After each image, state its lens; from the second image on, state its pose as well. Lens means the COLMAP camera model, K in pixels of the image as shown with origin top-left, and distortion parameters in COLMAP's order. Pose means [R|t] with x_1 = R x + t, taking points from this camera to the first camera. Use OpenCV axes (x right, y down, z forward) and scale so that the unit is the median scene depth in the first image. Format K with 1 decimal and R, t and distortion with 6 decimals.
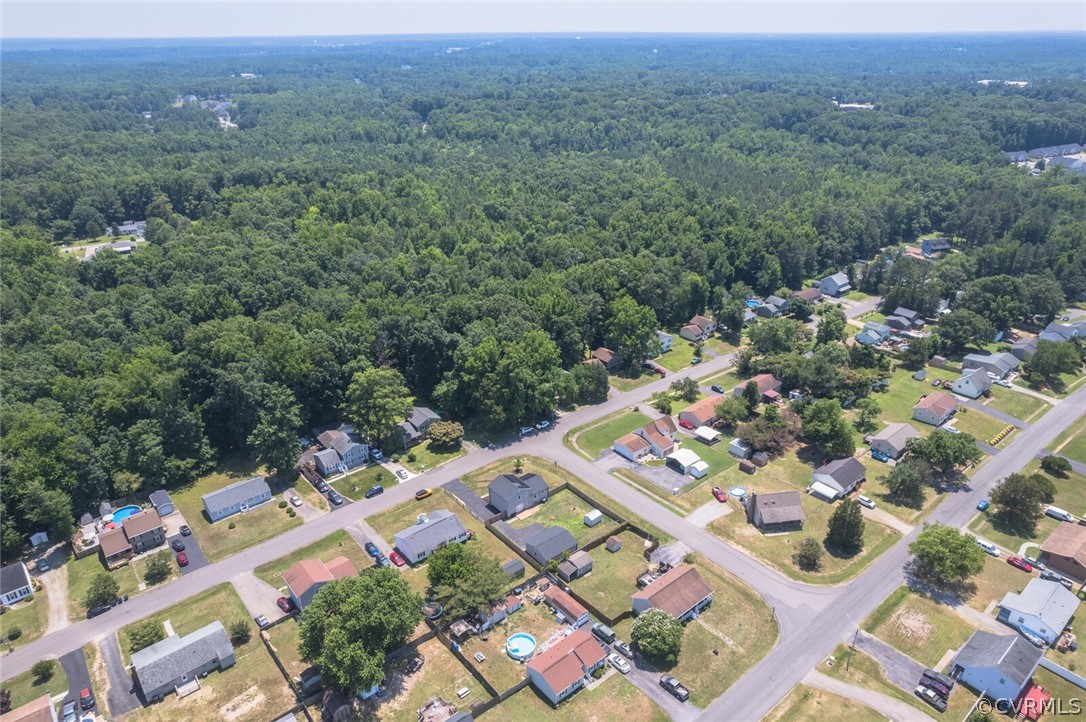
lens RADIAL K [[695.2, 0, 536.1], [0, 695.2, 367.9], [0, 0, 1]] dist [-0.070944, 0.062261]
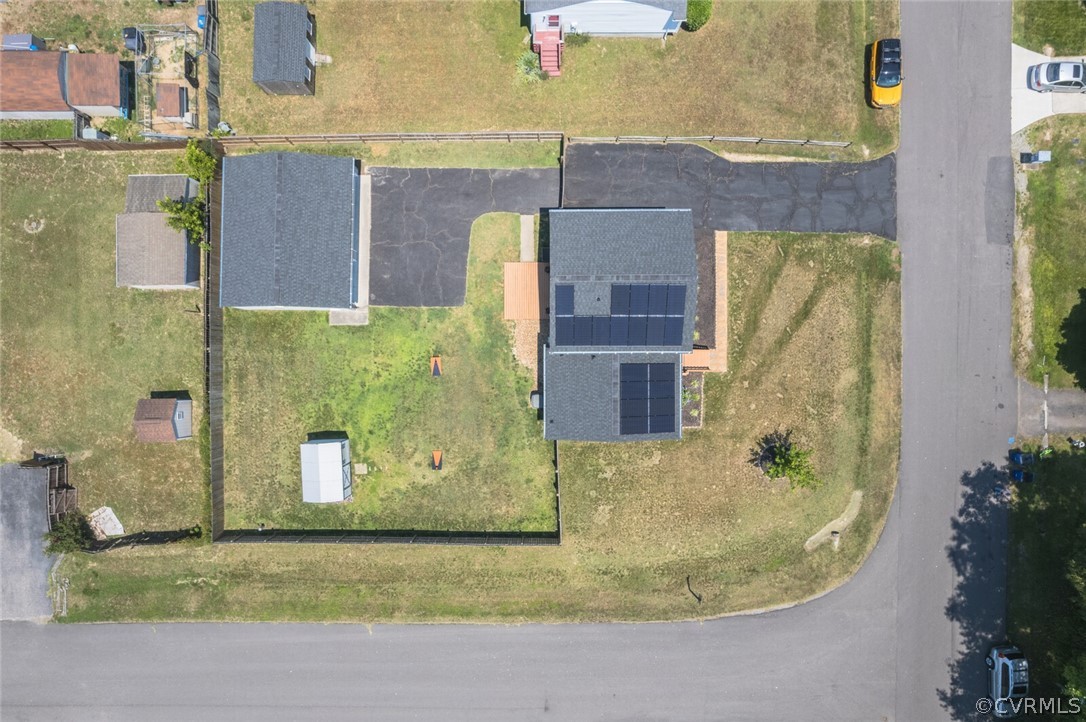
lens RADIAL K [[695.2, 0, 541.1], [0, 695.2, 358.3], [0, 0, 1]] dist [-0.070944, 0.062261]
pose [[-0.628785, 0.777432, 0.015109, -0.004836], [-0.333775, -0.287404, 0.897771, -0.029361], [0.702299, 0.559462, 0.440202, 0.809257]]
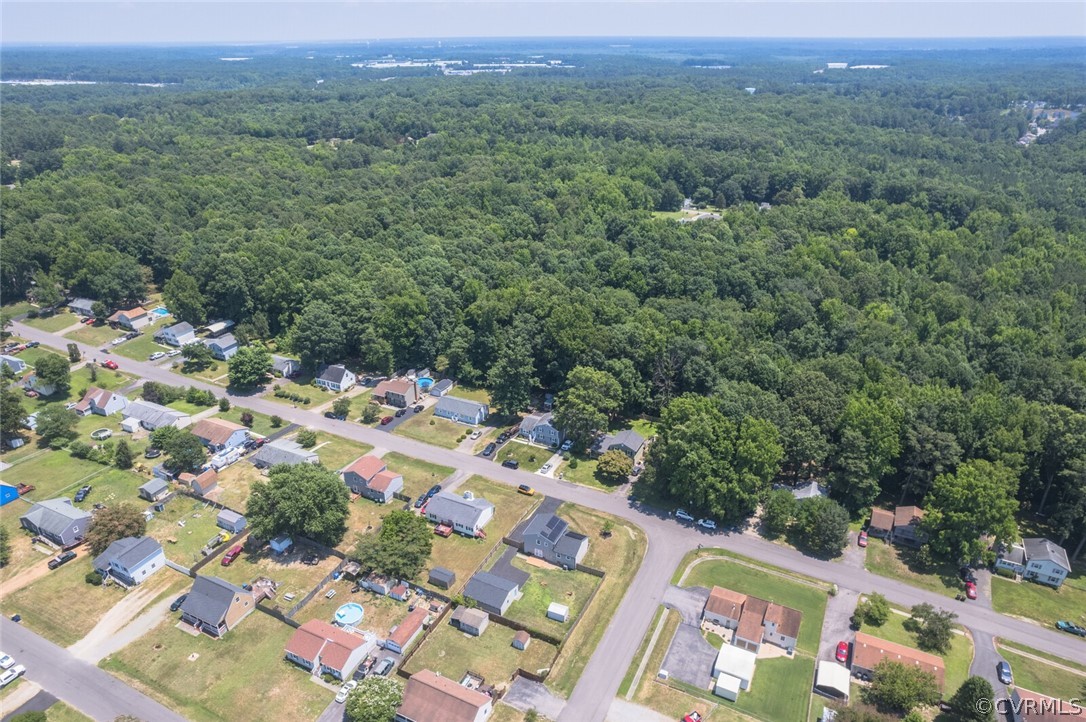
lens RADIAL K [[695.2, 0, 538.3], [0, 695.2, 363.5], [0, 0, 1]] dist [-0.070944, 0.062261]
pose [[0.419989, 0.398610, -0.815303, 0.564838], [-0.401696, 0.887231, 0.226850, -0.208213], [0.813787, 0.232230, 0.532747, 0.404058]]
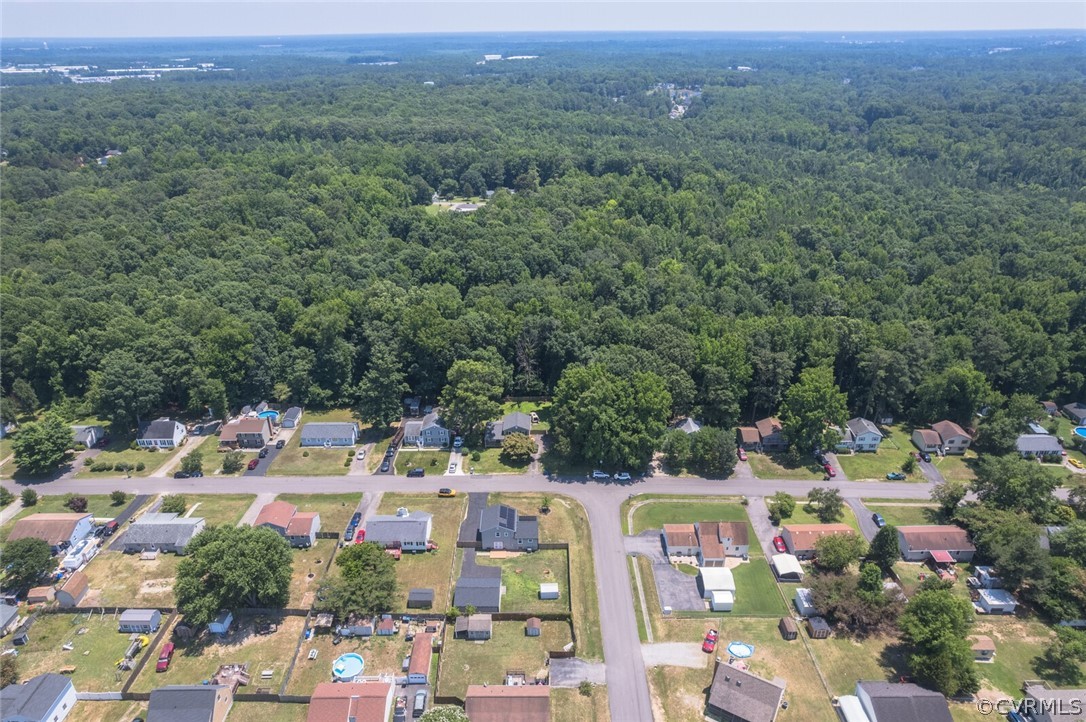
lens RADIAL K [[695.2, 0, 536.2], [0, 695.2, 364.4], [0, 0, 1]] dist [-0.070944, 0.062261]
pose [[0.775638, 0.278872, -0.566230, 0.424998], [-0.277627, 0.956395, 0.090730, -0.114862], [0.566841, 0.086827, 0.819239, 0.223946]]
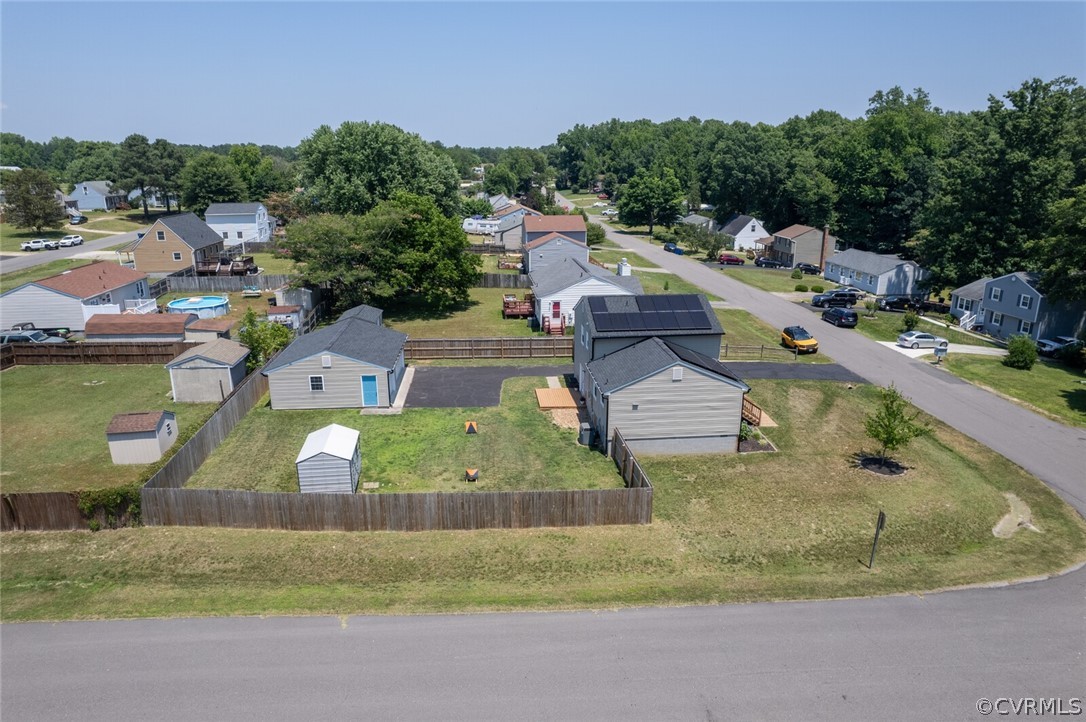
lens RADIAL K [[695.2, 0, 538.0], [0, 695.2, 360.9], [0, 0, 1]] dist [-0.070944, 0.062261]
pose [[-0.555212, 0.239297, -0.796541, 0.178735], [-0.364810, 0.790601, 0.491796, 0.062570], [0.747431, 0.563637, -0.351653, 0.969078]]
